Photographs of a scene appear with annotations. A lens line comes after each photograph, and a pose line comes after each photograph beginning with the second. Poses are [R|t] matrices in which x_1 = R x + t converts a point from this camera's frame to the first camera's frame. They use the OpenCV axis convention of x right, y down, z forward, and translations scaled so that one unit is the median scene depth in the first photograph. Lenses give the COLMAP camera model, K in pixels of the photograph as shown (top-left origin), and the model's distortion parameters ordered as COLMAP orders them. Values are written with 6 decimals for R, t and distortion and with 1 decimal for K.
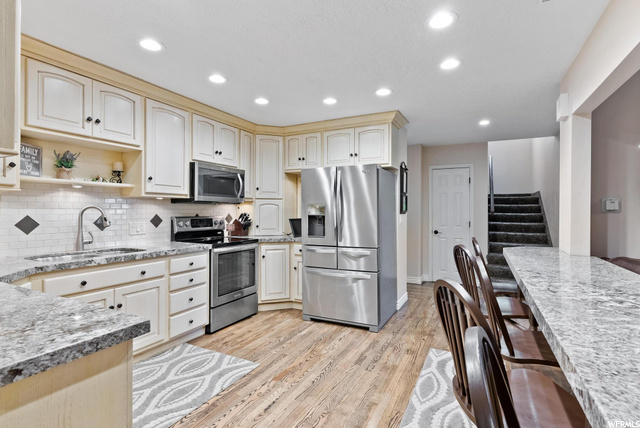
lens RADIAL K [[317.3, 0, 323.2], [0, 317.3, 211.7], [0, 0, 1]] dist [0.006344, 0.000620]
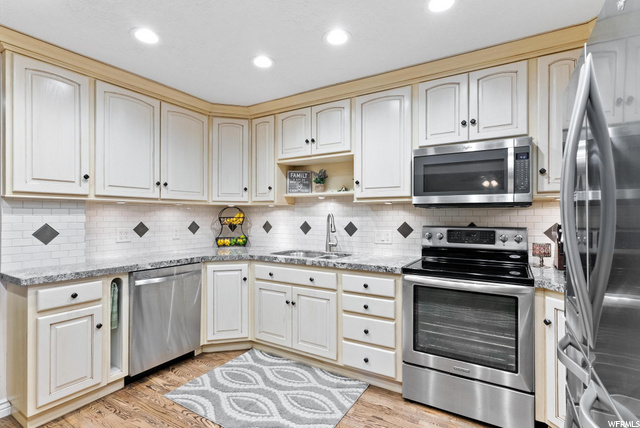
lens RADIAL K [[317.3, 0, 322.4], [0, 317.3, 214.9], [0, 0, 1]] dist [0.006344, 0.000620]
pose [[-0.081295, -0.008326, -0.996655, 0.404939], [-0.003456, 0.999961, -0.008072, -0.003707], [0.996684, 0.002789, -0.081320, 1.044169]]
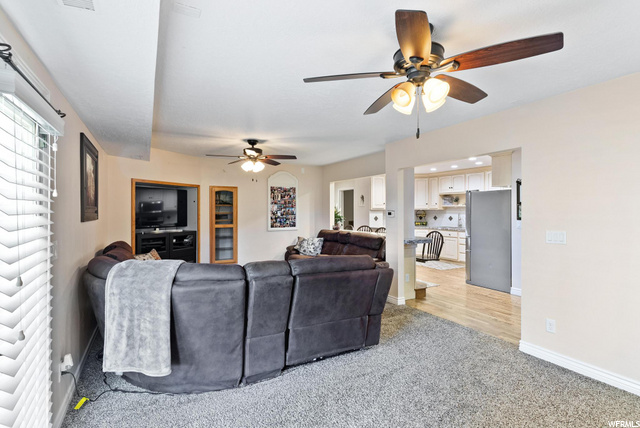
lens RADIAL K [[317.3, 0, 317.6], [0, 317.3, 210.1], [0, 0, 1]] dist [0.006344, 0.000620]
pose [[-0.583946, -0.001708, -0.811791, 2.578905], [-0.005755, 0.999981, 0.002035, -0.046916], [0.811772, 0.005860, -0.583945, 1.662830]]
